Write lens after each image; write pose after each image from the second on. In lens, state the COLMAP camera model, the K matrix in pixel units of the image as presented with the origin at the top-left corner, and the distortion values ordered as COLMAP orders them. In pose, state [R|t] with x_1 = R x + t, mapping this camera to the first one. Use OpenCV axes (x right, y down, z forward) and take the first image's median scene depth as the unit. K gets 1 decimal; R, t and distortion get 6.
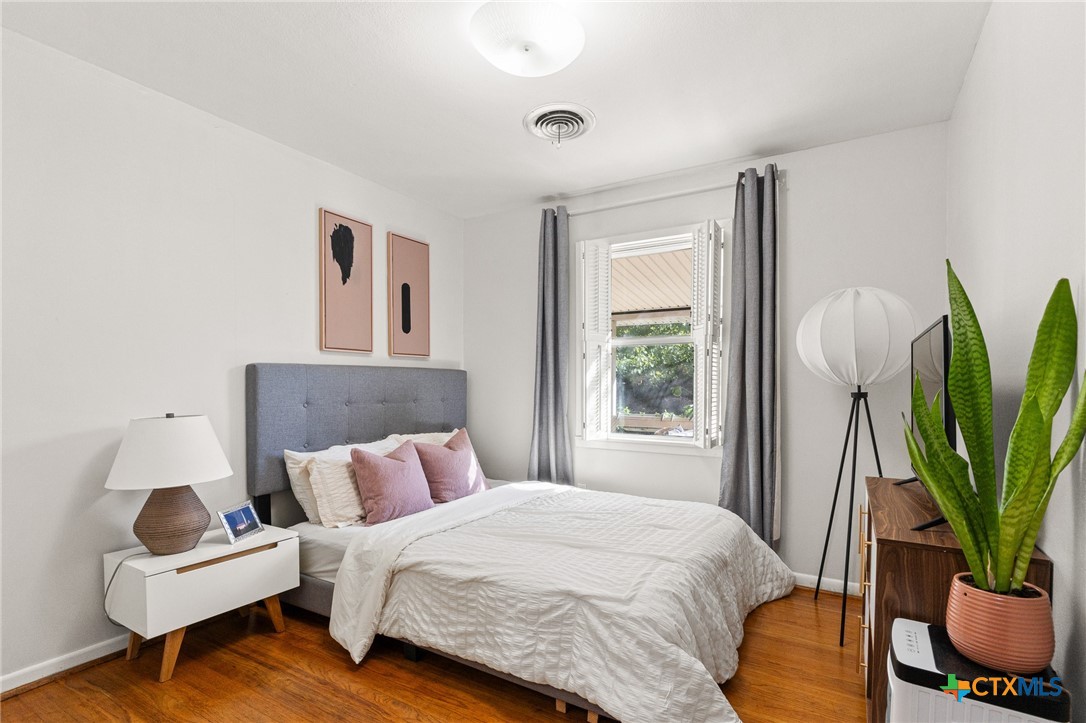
lens RADIAL K [[522.8, 0, 544.0], [0, 522.8, 389.1], [0, 0, 1]] dist [0.000123, -0.000180]
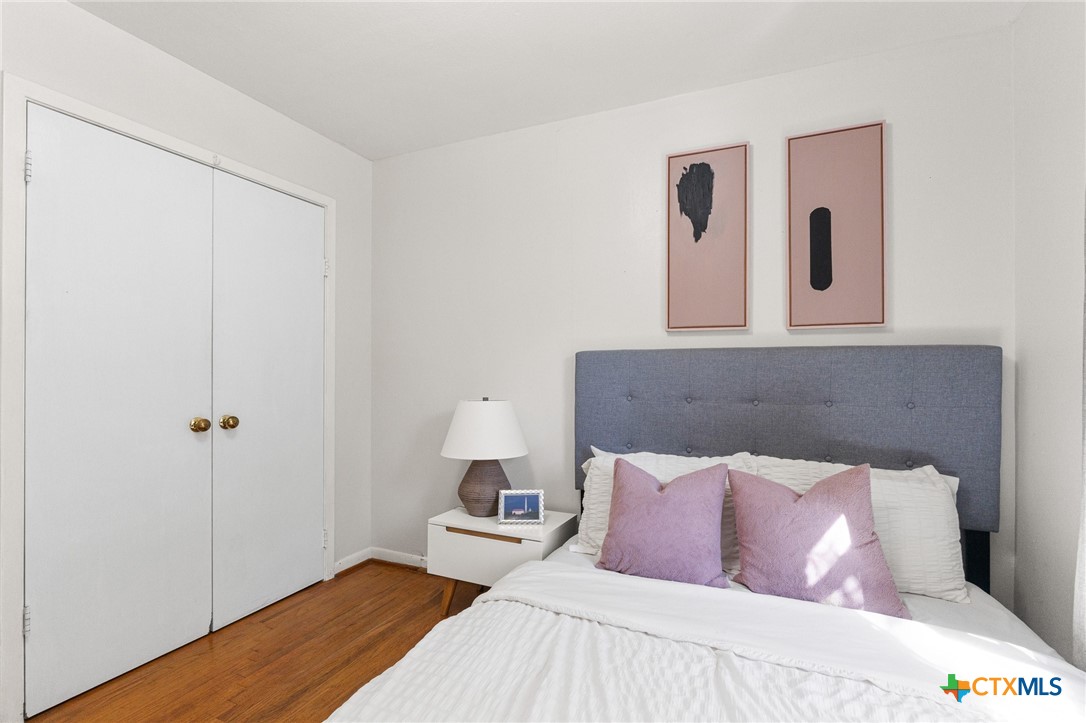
lens RADIAL K [[507.7, 0, 543.0], [0, 507.7, 361.5], [0, 0, 1]] dist [0.001940, -0.000105]
pose [[0.128483, -0.004098, -0.991703, 0.315292], [-0.009322, 0.999942, -0.005339, -0.021037], [0.991668, 0.009931, 0.128438, 0.687288]]
